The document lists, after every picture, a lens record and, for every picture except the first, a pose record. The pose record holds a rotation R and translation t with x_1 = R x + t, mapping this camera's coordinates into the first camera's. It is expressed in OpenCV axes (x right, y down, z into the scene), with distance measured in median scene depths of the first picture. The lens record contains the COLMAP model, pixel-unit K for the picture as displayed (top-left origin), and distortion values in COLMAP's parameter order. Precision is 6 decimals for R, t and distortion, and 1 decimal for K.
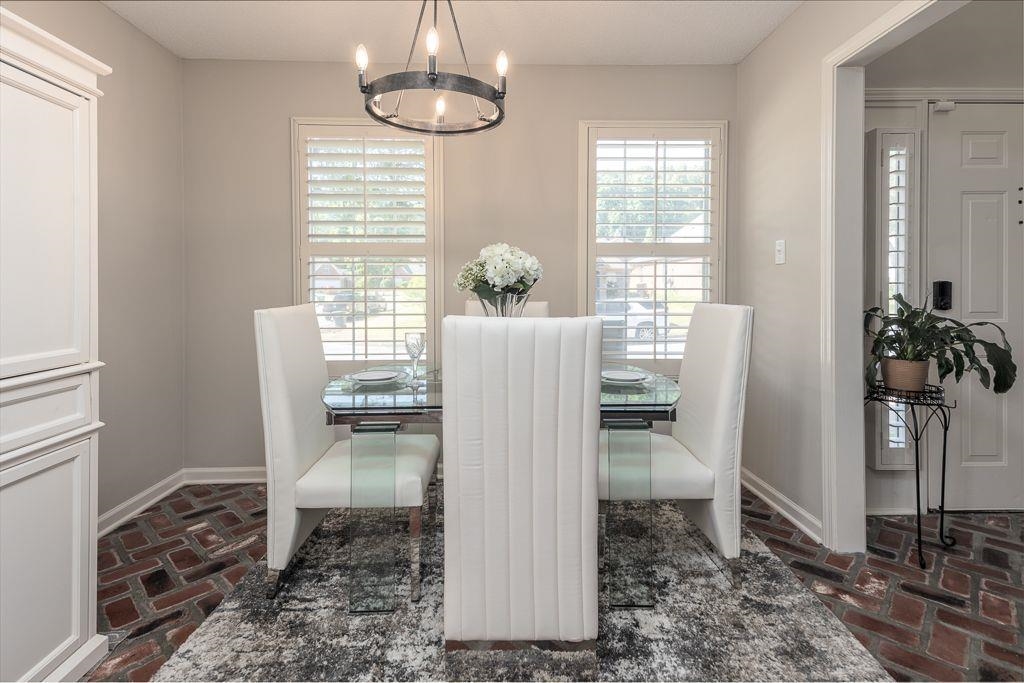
lens RADIAL K [[485.6, 0, 491.7], [0, 485.6, 289.8], [0, 0, 1]] dist [0.035029, -0.012746]
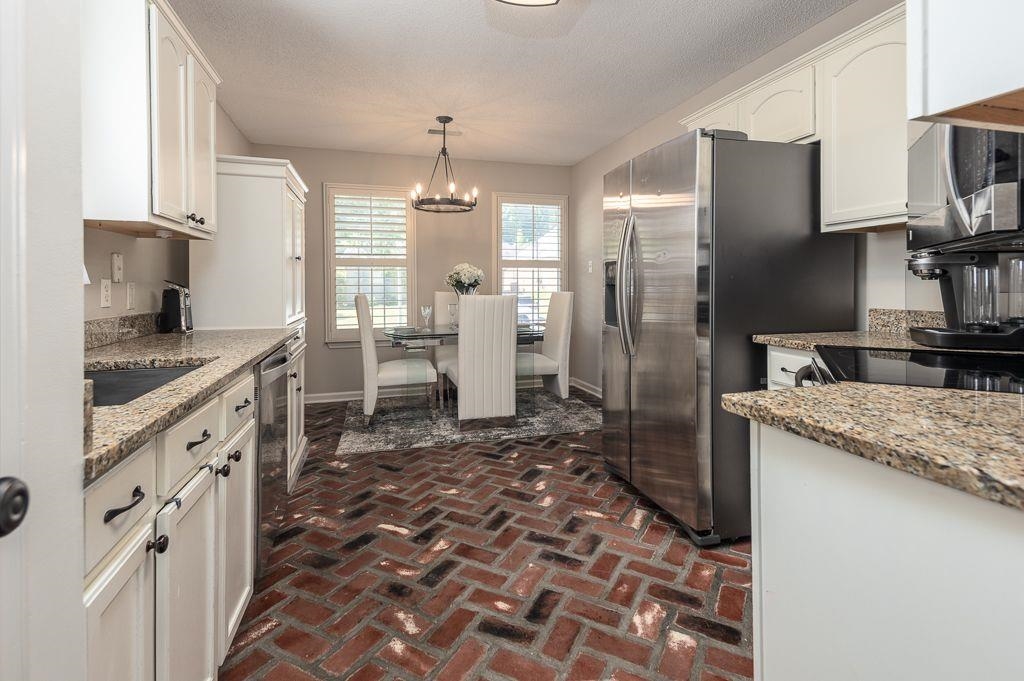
lens RADIAL K [[485.6, 0, 522.2], [0, 485.6, 285.8], [0, 0, 1]] dist [0.035029, -0.012746]
pose [[0.950480, -0.004319, 0.310756, -0.419152], [0.006562, 0.999959, -0.006173, 0.017407], [-0.310716, 0.007907, 0.950470, -1.122706]]
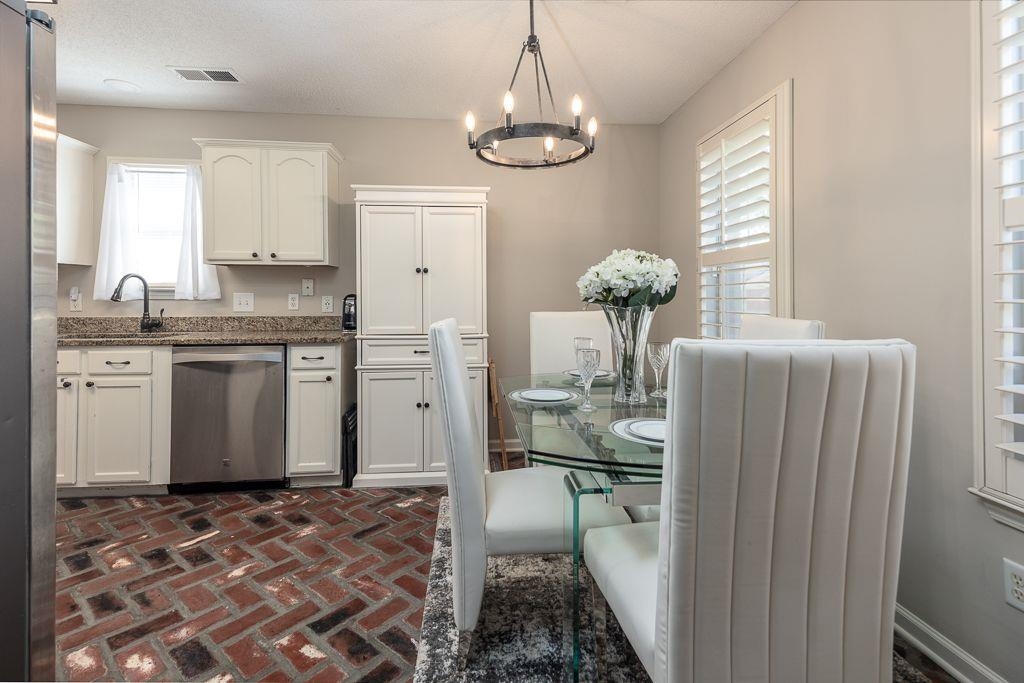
lens RADIAL K [[485.6, 0, 515.9], [0, 485.6, 293.0], [0, 0, 1]] dist [0.035029, -0.012746]
pose [[0.103862, -0.008089, -0.994559, 0.906465], [-0.006182, 0.999942, -0.008778, -0.003623], [0.994573, 0.007060, 0.103806, 0.691081]]
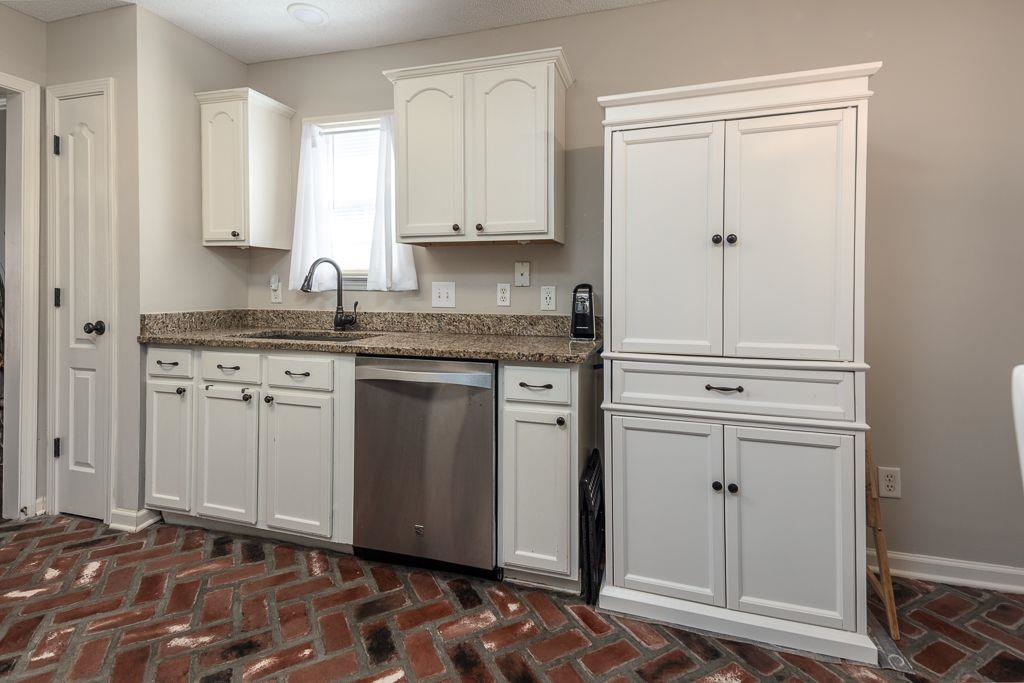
lens RADIAL K [[485.6, 0, 510.8], [0, 485.6, 293.7], [0, 0, 1]] dist [0.035029, -0.012746]
pose [[-0.278457, 0.008109, -0.960415, 0.275388], [-0.010995, 0.999872, 0.011630, 0.000802], [0.960386, 0.013798, -0.278332, 0.445988]]
